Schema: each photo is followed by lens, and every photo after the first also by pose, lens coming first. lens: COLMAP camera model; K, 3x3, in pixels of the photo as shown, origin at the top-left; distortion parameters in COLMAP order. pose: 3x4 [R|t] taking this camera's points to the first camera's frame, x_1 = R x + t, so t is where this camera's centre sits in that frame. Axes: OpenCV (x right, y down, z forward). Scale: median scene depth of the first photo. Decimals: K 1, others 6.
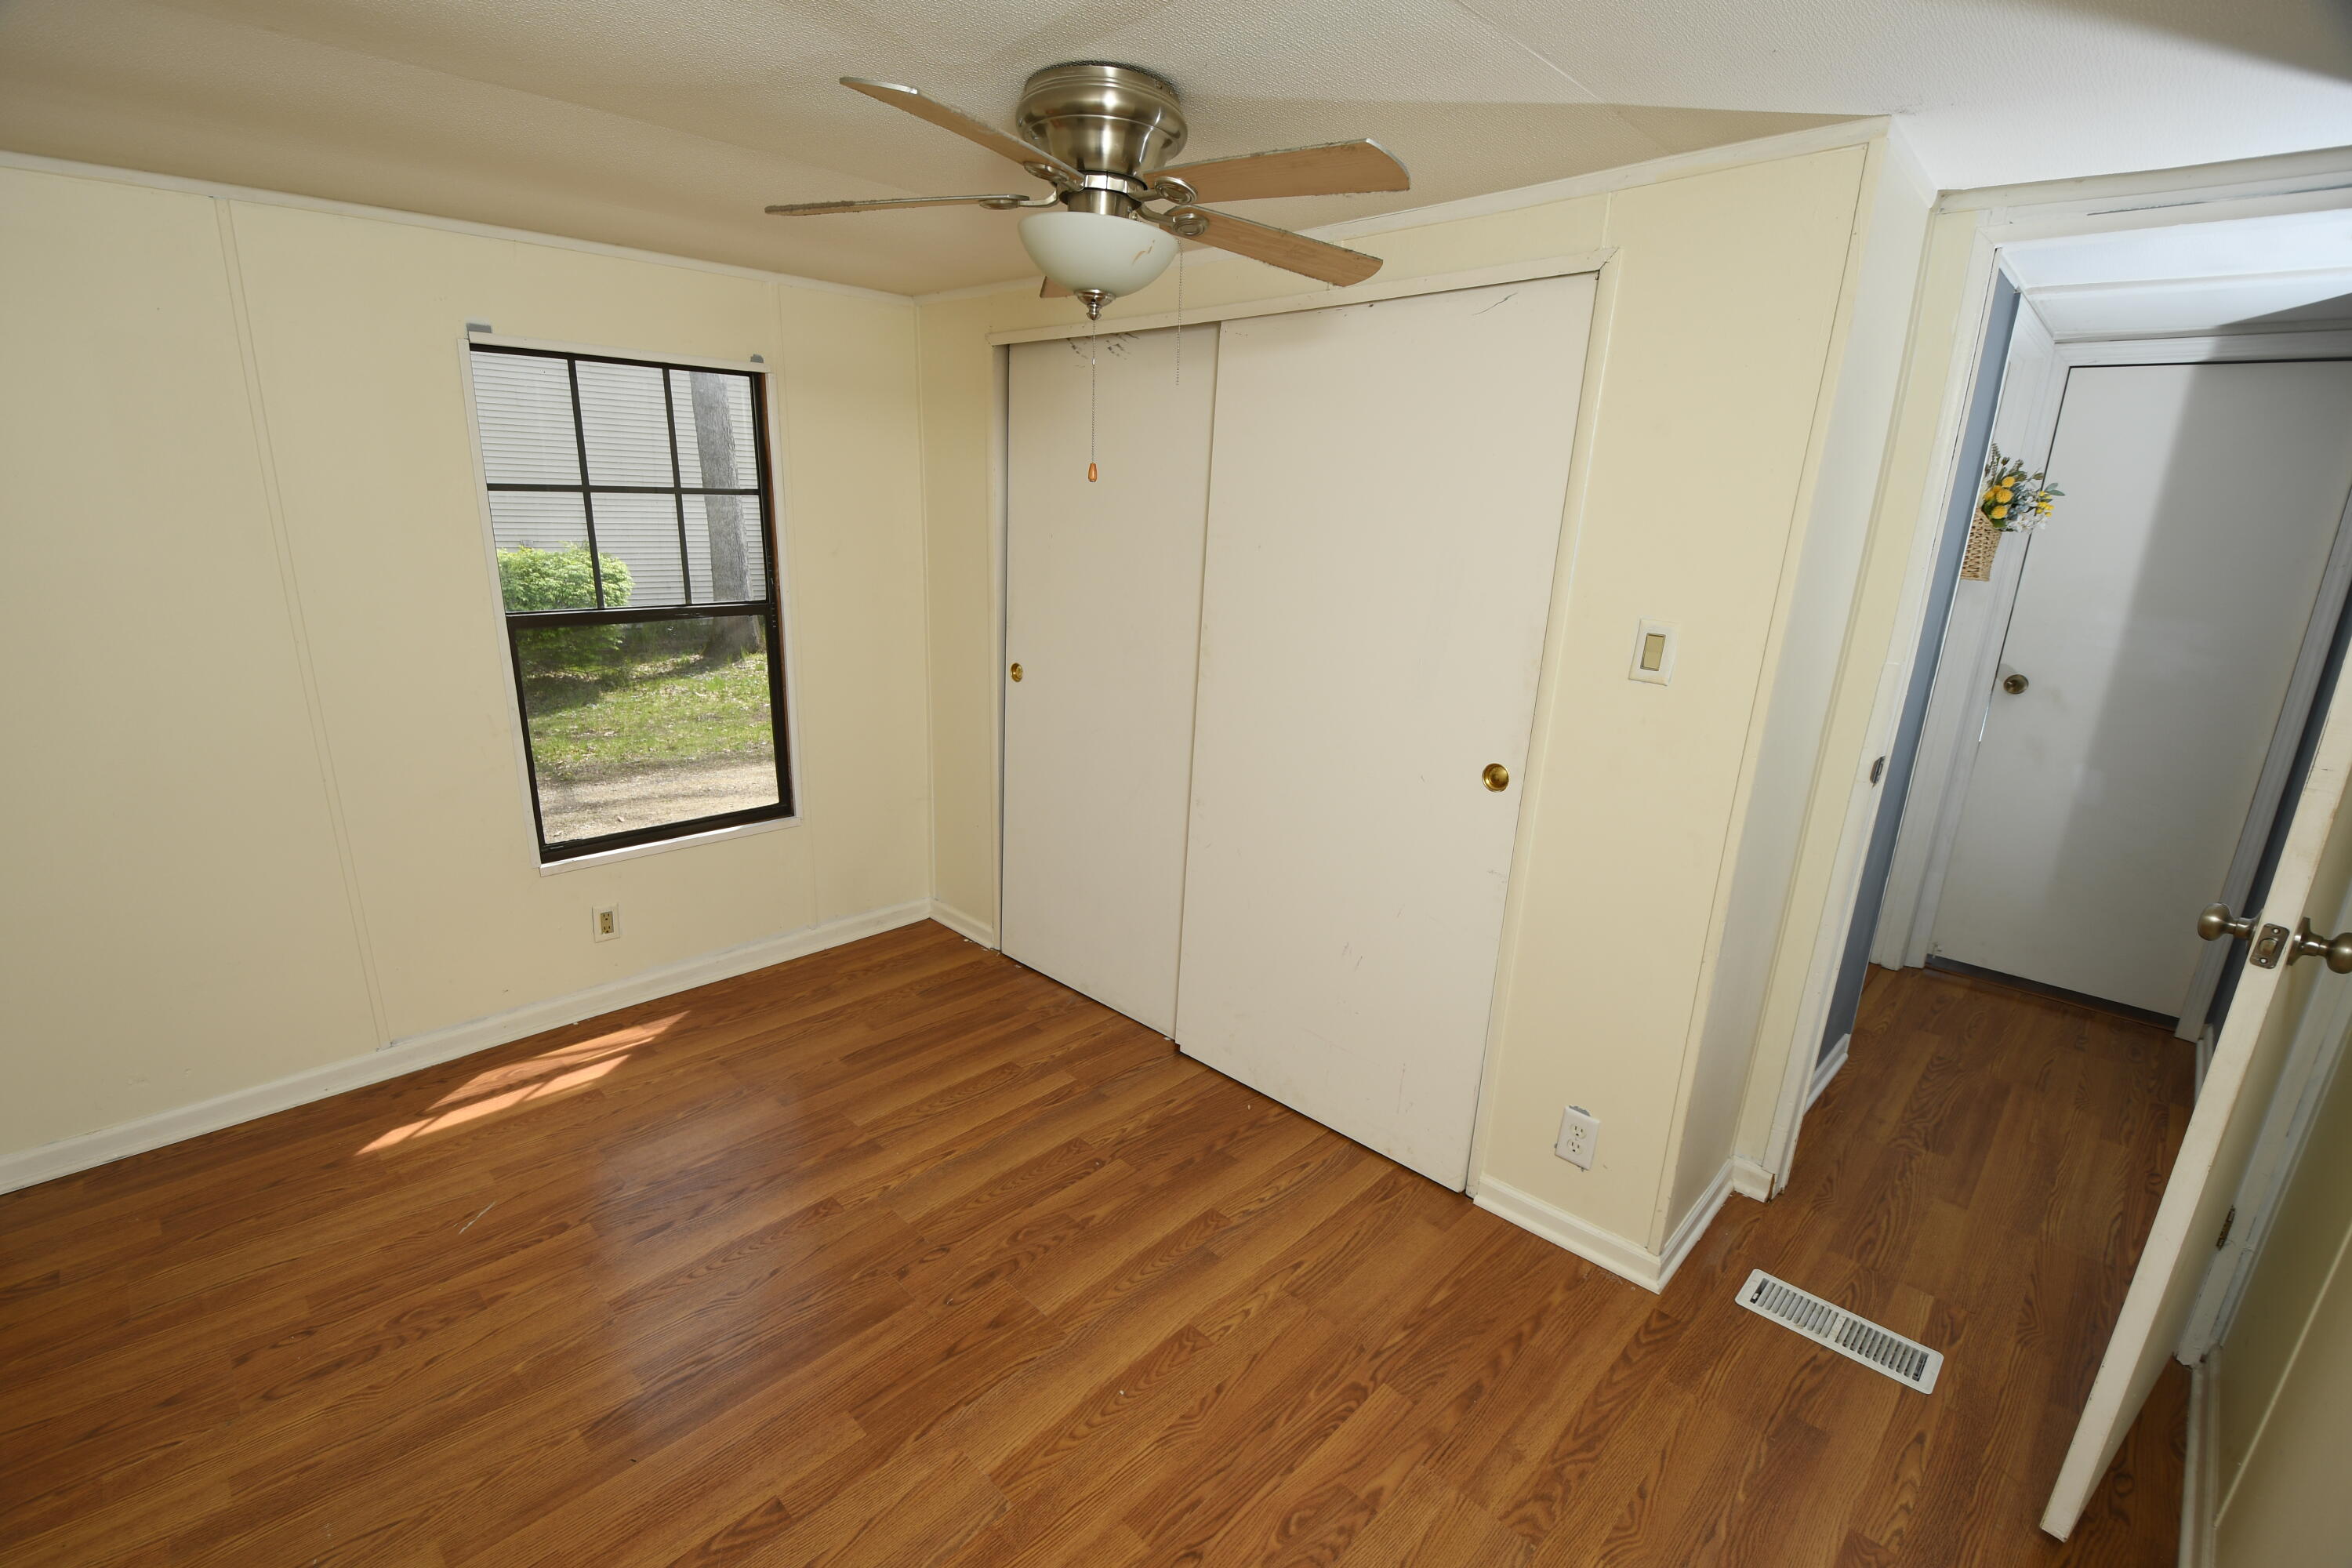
lens RADIAL K [[1044.4, 0, 1162.3], [0, 1044.4, 787.9], [0, 0, 1]] dist [-0.014512, -0.002876]
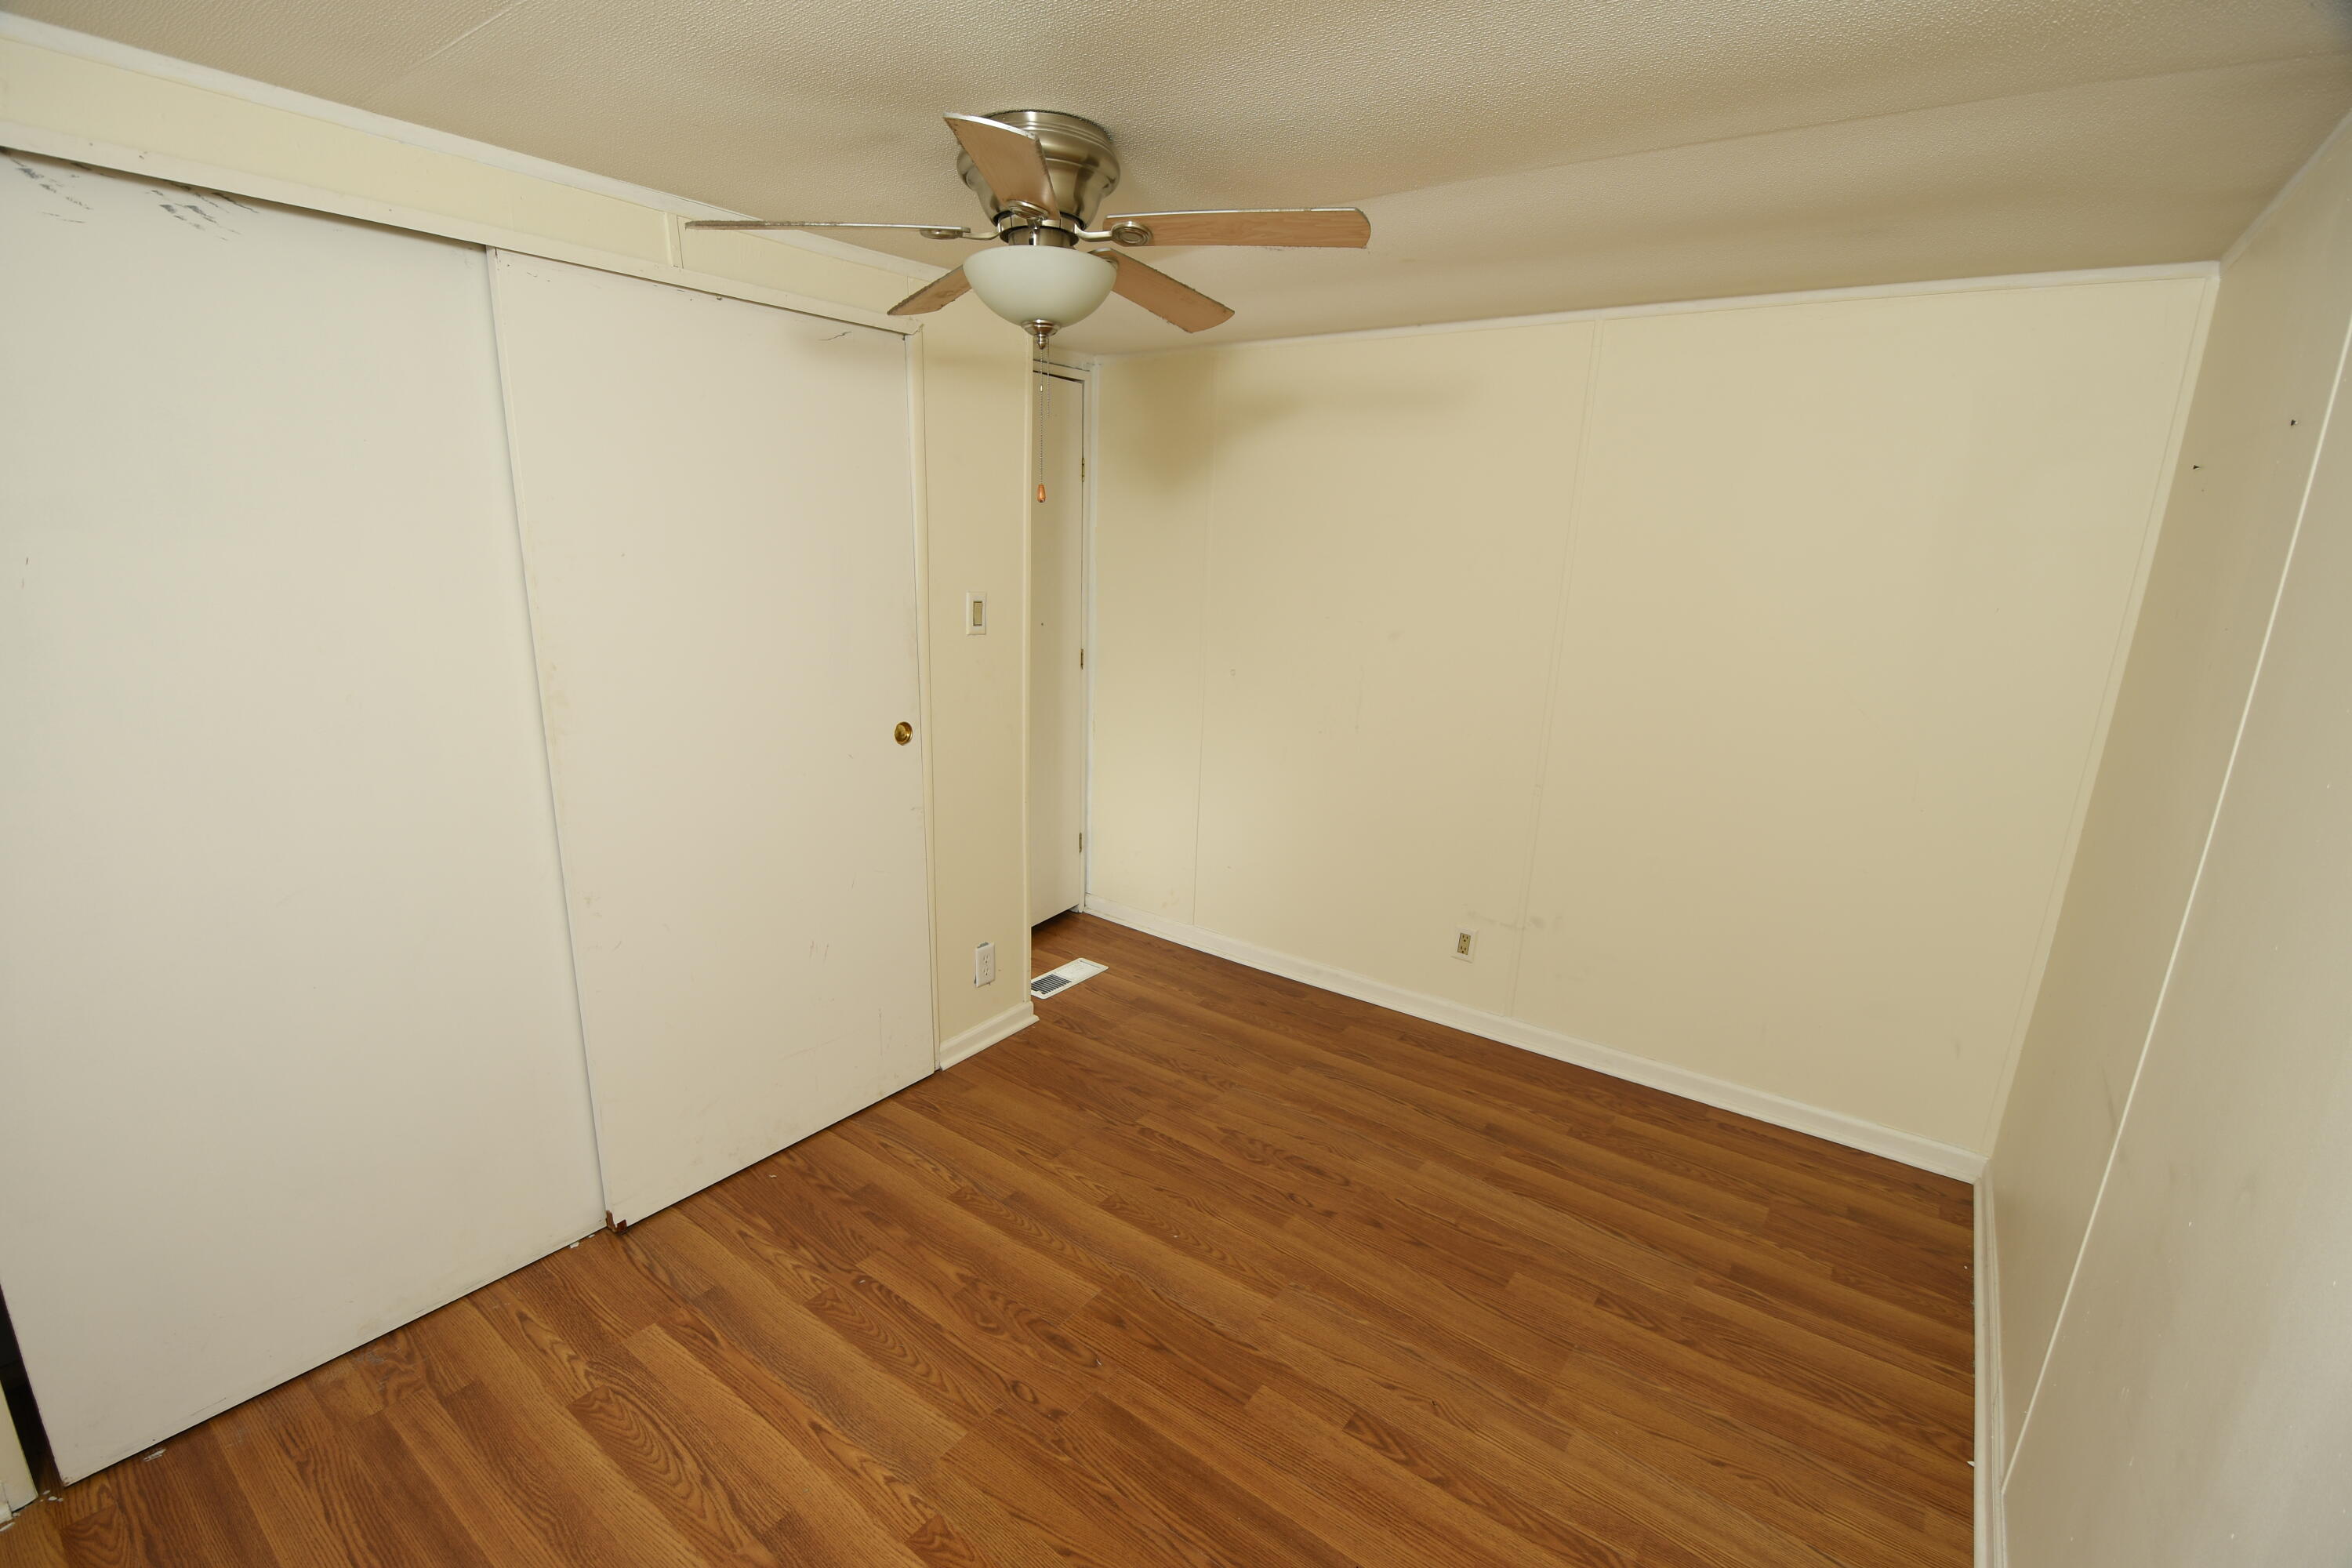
lens RADIAL K [[1044.4, 0, 1172.6], [0, 1044.4, 789.0], [0, 0, 1]] dist [-0.014512, -0.002876]
pose [[-0.145286, -0.264507, 0.953377, -0.936385], [0.223758, 0.929851, 0.292078, -0.241377], [-0.963755, 0.255761, -0.075908, 0.830762]]
